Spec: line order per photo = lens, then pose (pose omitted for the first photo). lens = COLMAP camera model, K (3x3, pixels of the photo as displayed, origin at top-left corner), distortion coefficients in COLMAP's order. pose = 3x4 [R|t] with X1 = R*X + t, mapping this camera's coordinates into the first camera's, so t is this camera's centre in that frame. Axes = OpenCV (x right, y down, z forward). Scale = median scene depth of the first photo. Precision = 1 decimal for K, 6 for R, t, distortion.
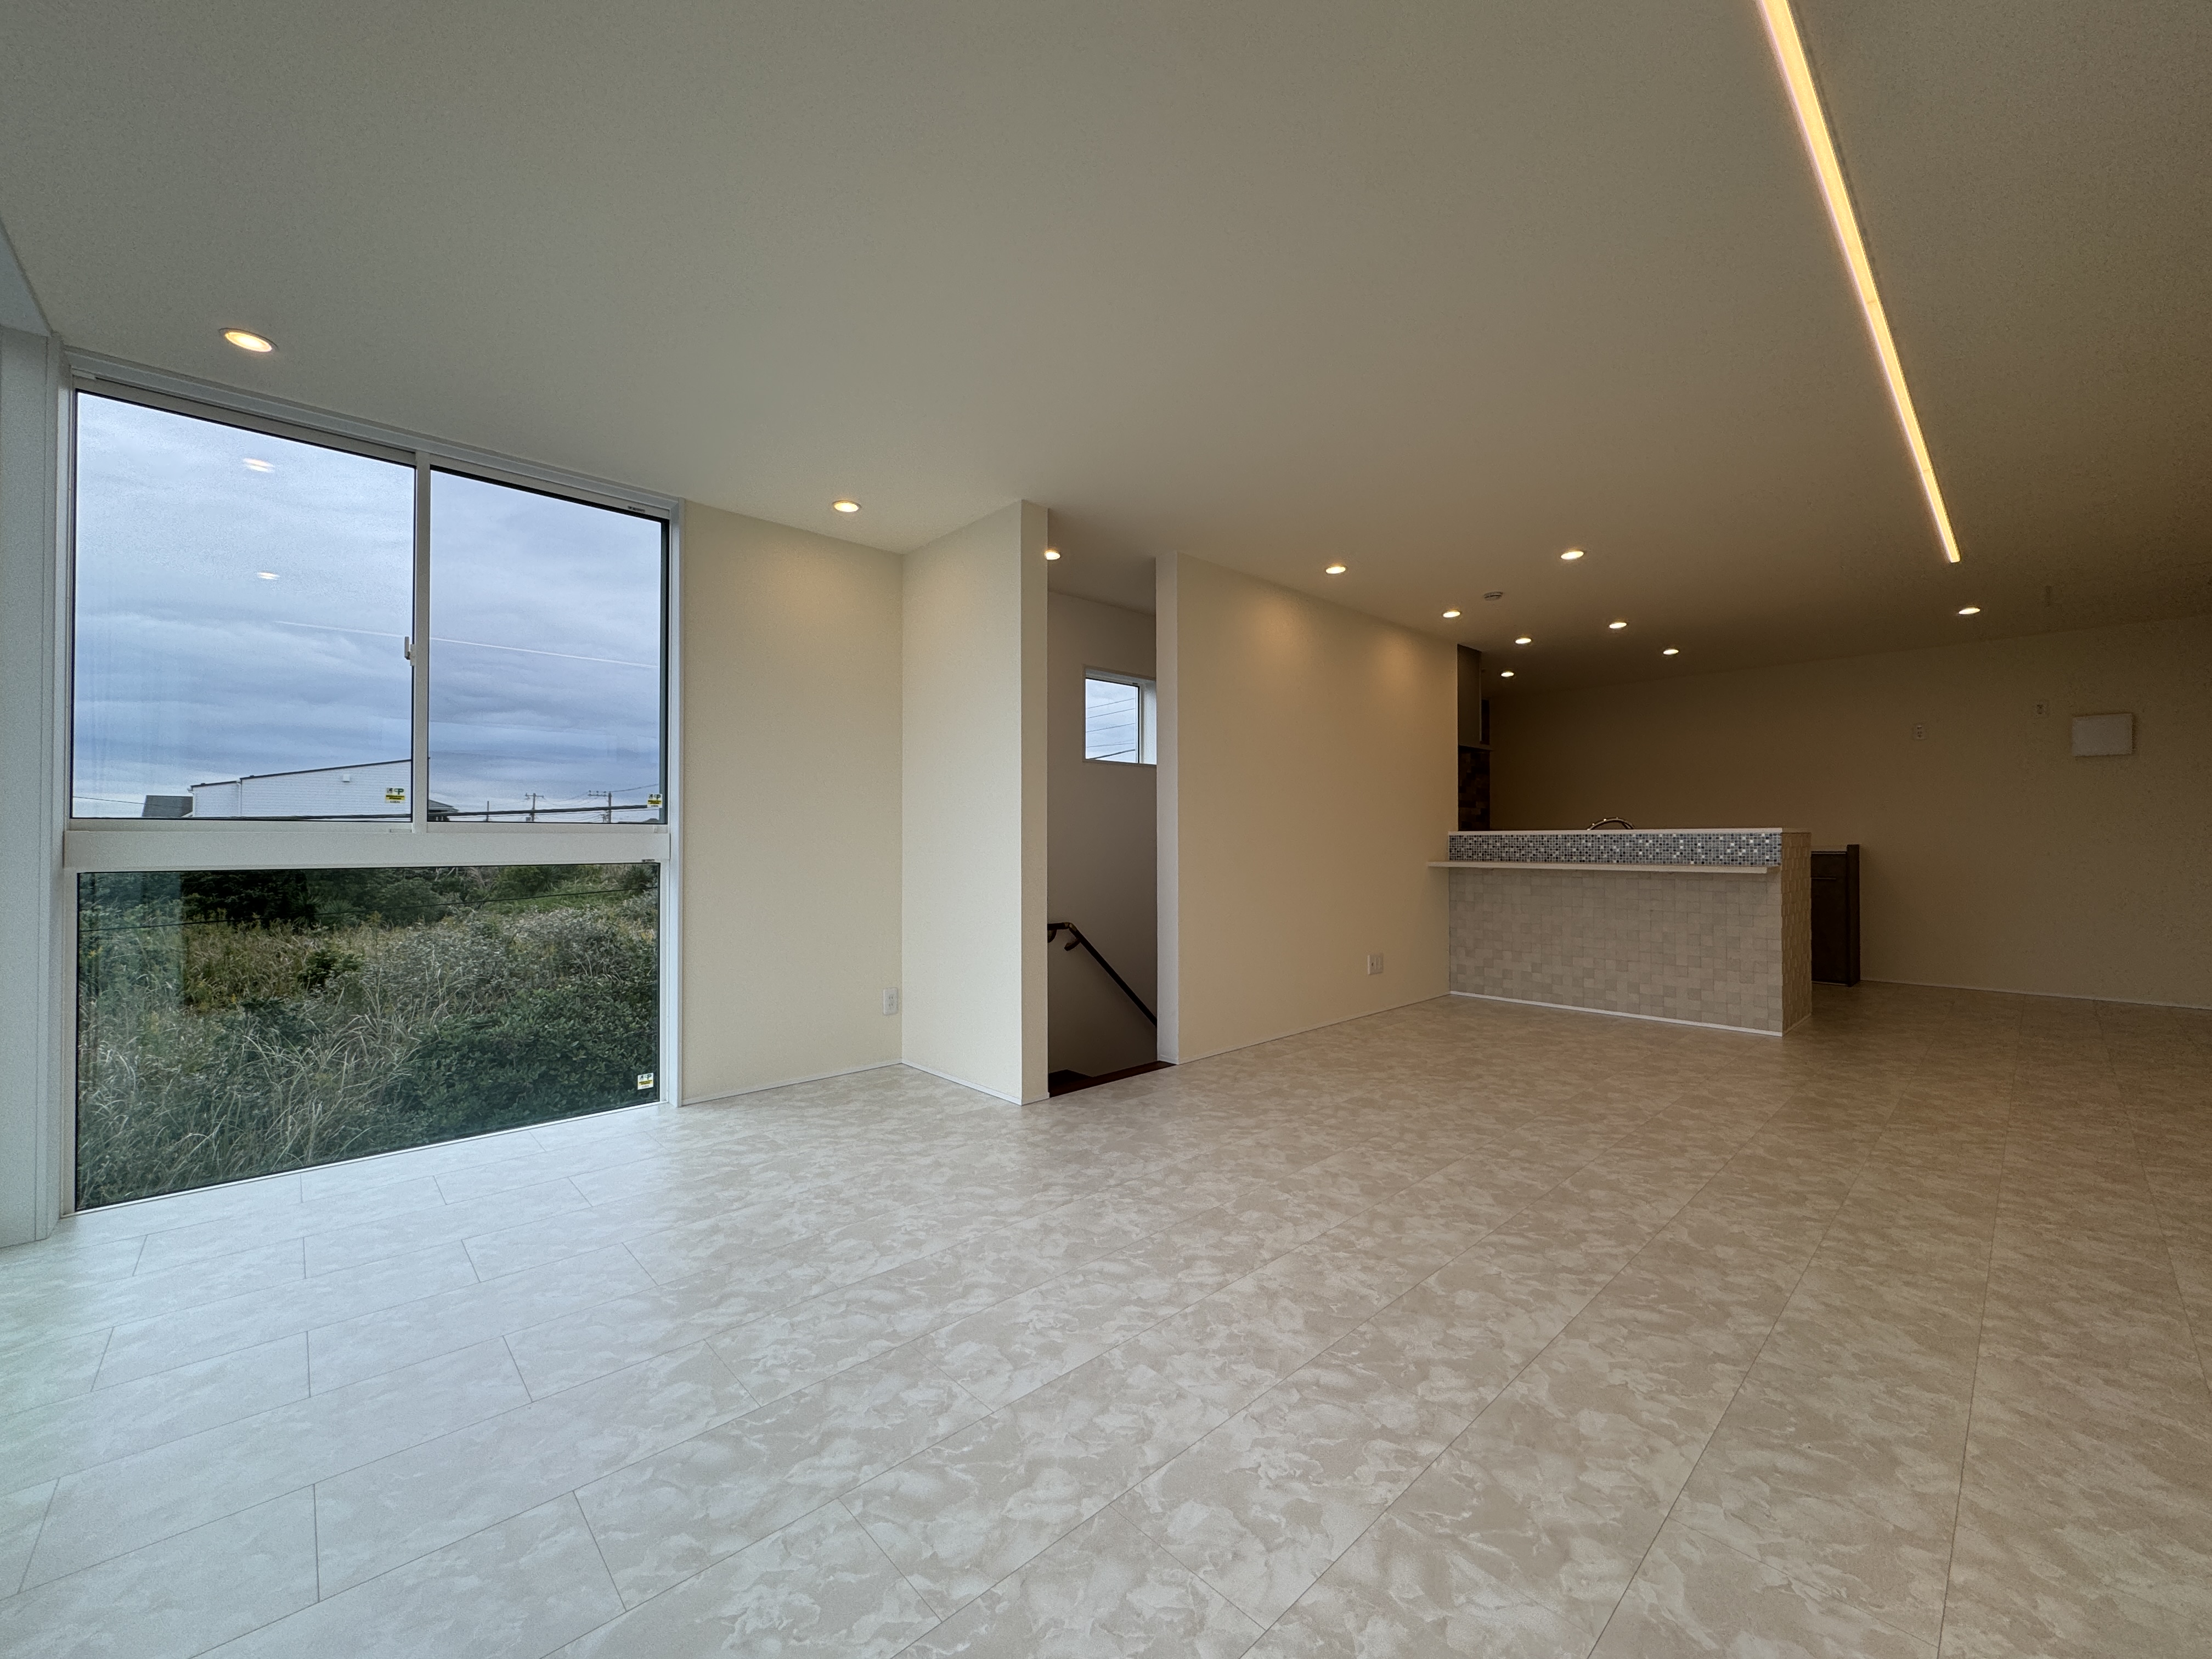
lens RADIAL K [[878.5, 0, 1104.2], [0, 878.5, 837.9], [0, 0, 1]] dist [-0.003235, 0.000623]
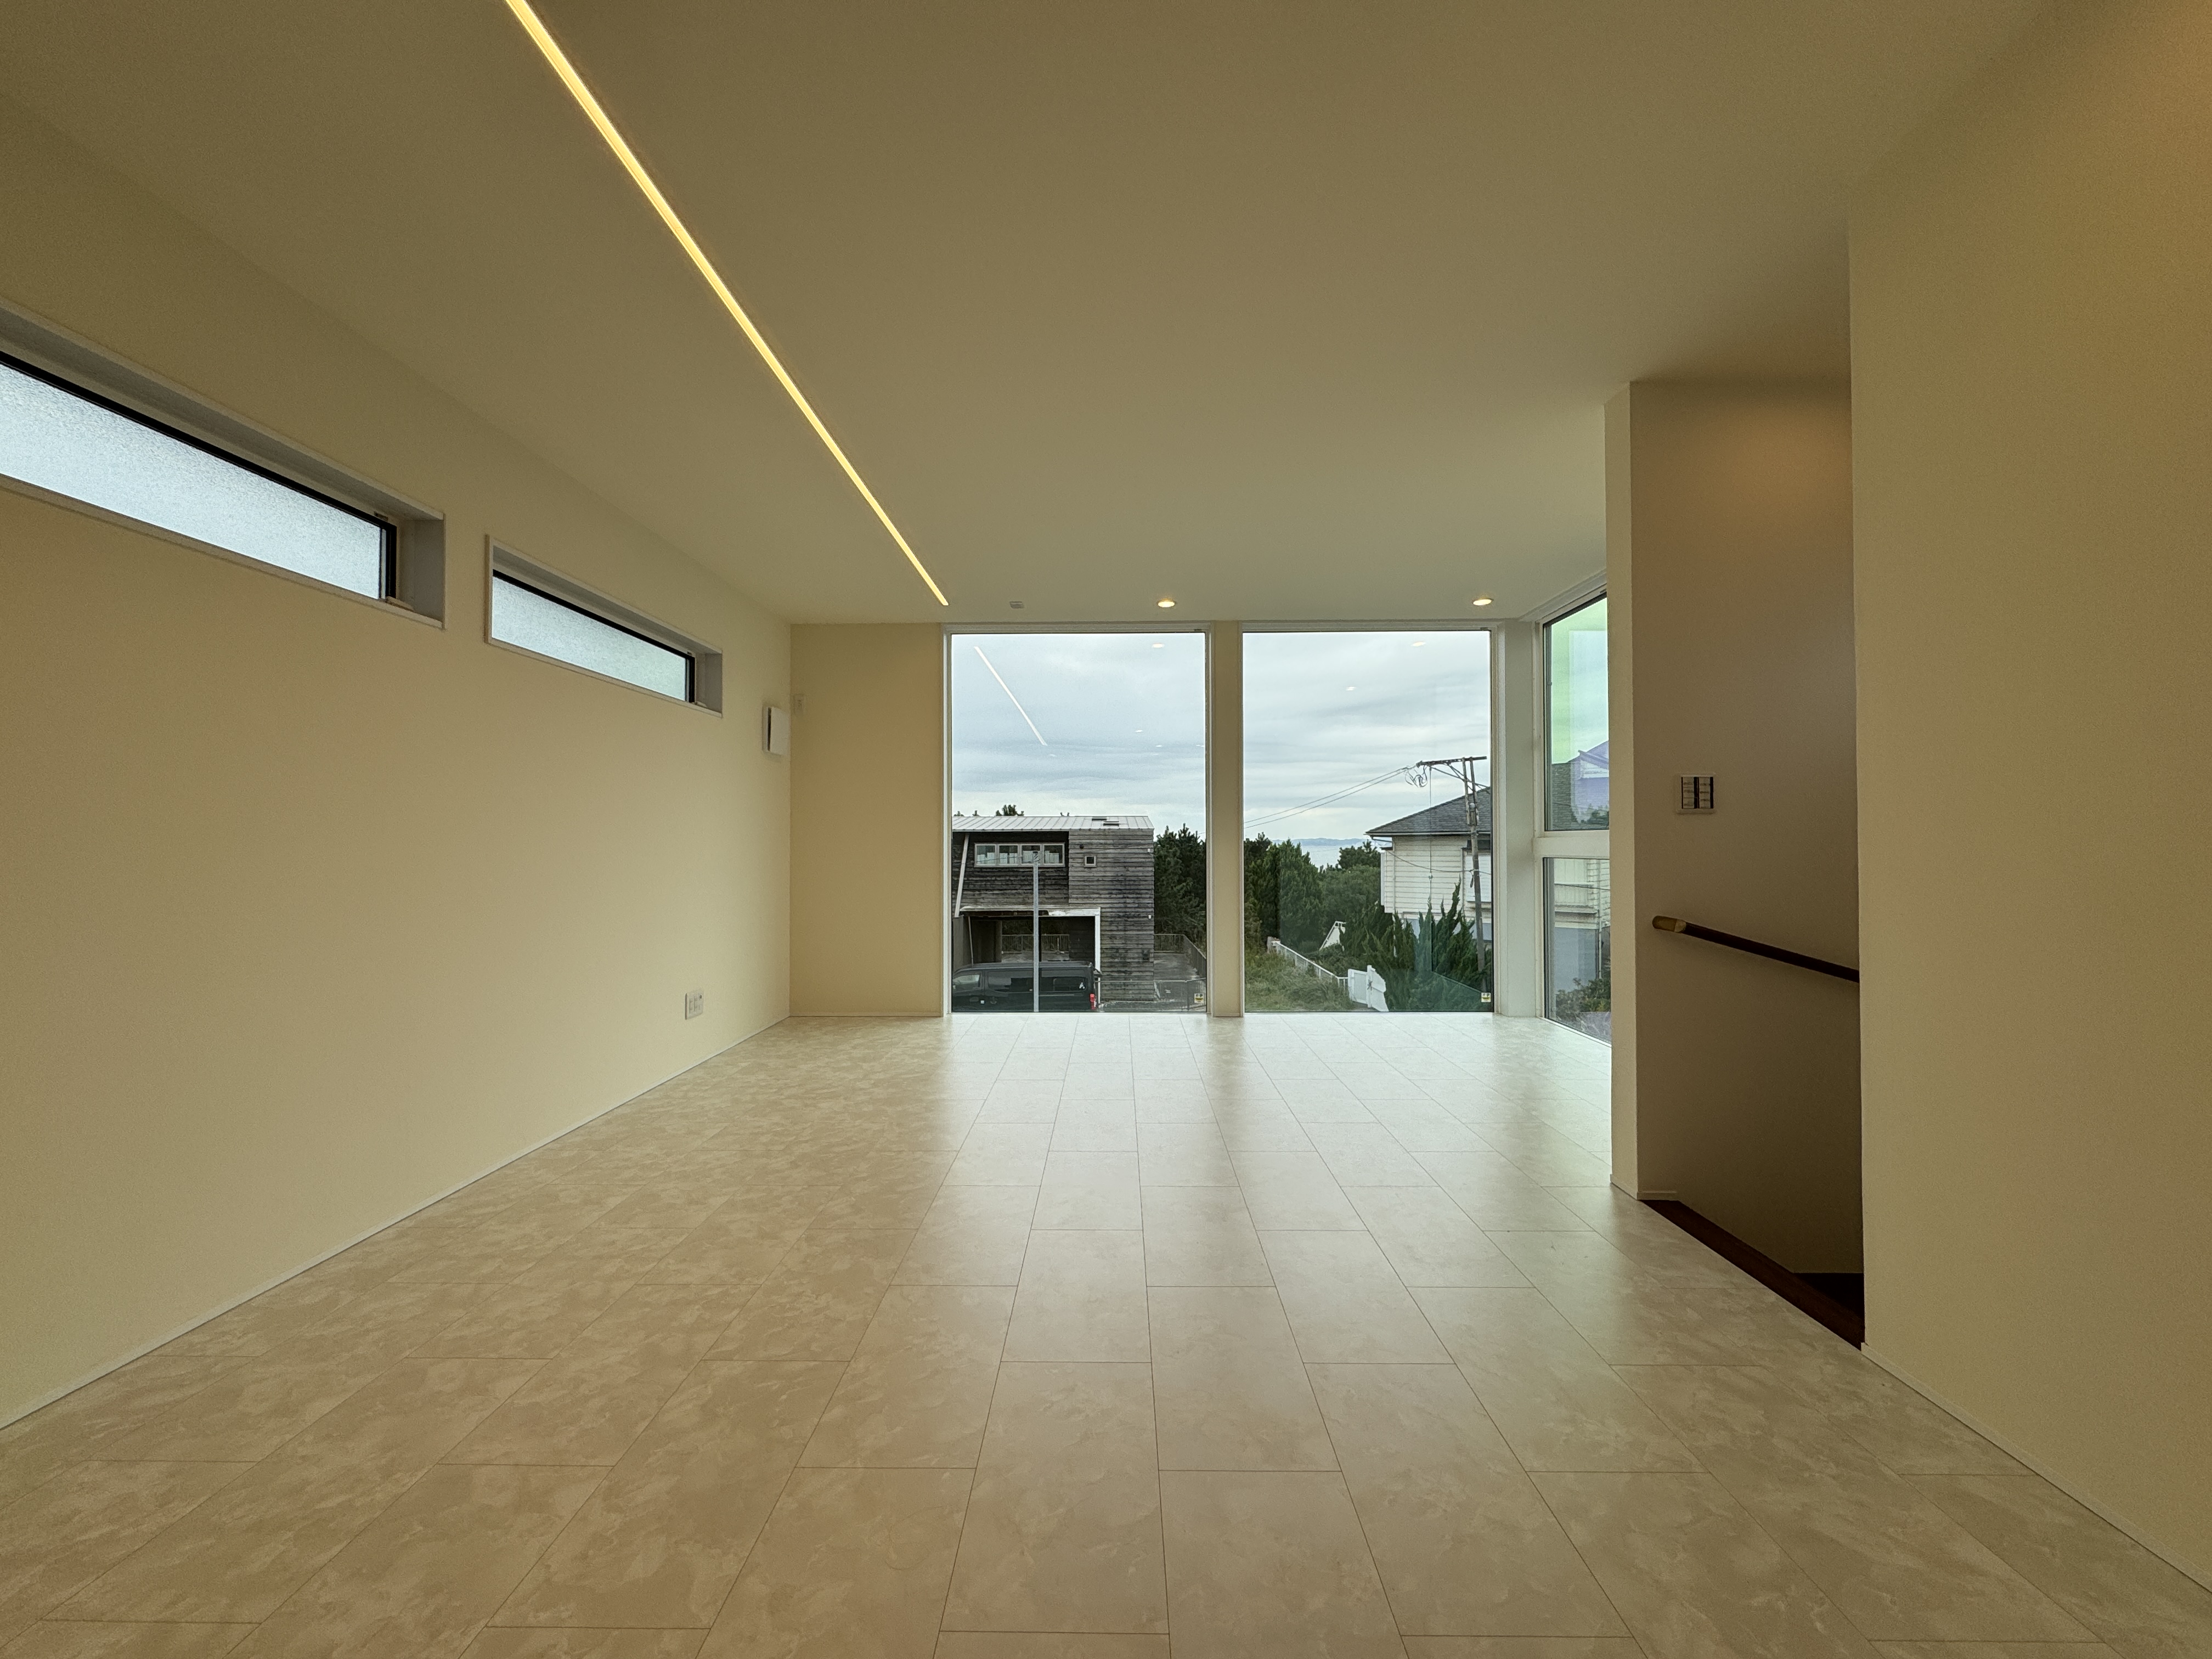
lens RADIAL K [[878.5, 0, 1102.8], [0, 878.5, 821.6], [0, 0, 1]] dist [-0.003235, 0.000623]
pose [[-0.694343, -0.014911, -0.719489, 1.018007], [0.005496, 0.999646, -0.026022, 0.002187], [0.719623, -0.022023, -0.694016, 1.588984]]
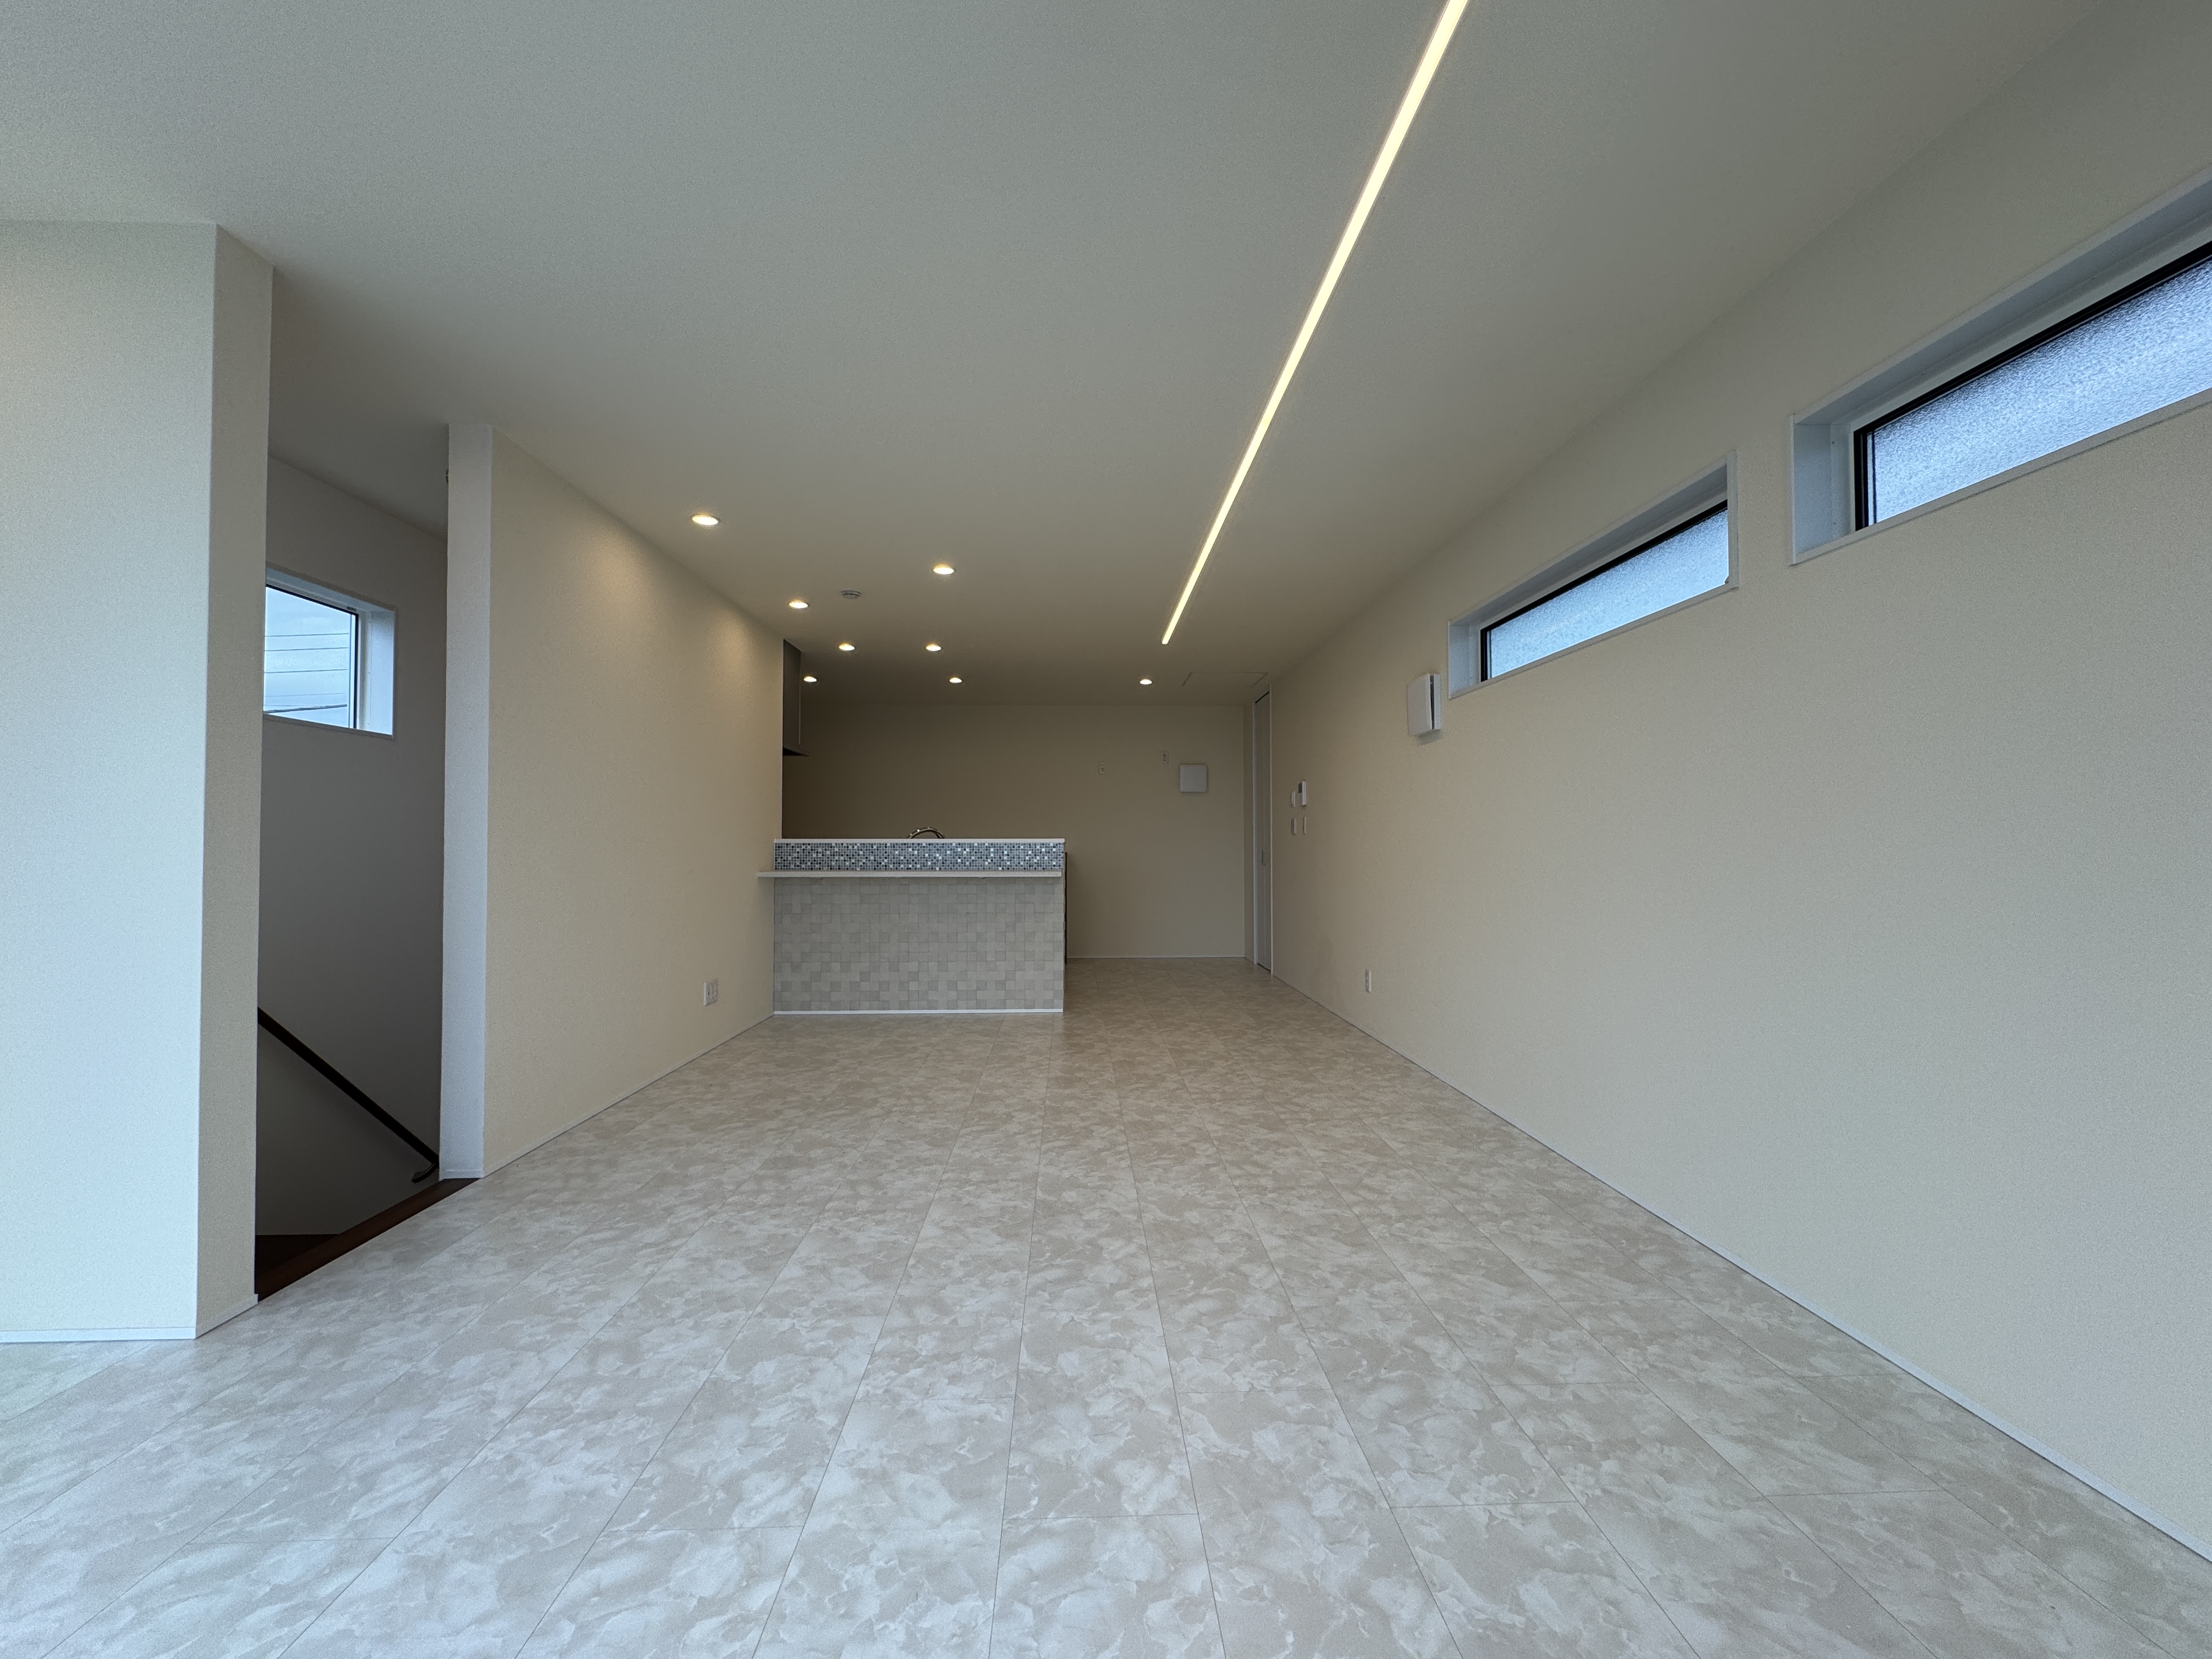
lens RADIAL K [[878.5, 0, 1102.1], [0, 878.5, 849.3], [0, 0, 1]] dist [-0.003235, 0.000623]
pose [[0.654893, -0.000237, 0.755721, -0.179209], [-0.002105, 0.999996, 0.002138, 0.001112], [-0.755719, -0.002991, 0.654890, 0.296913]]
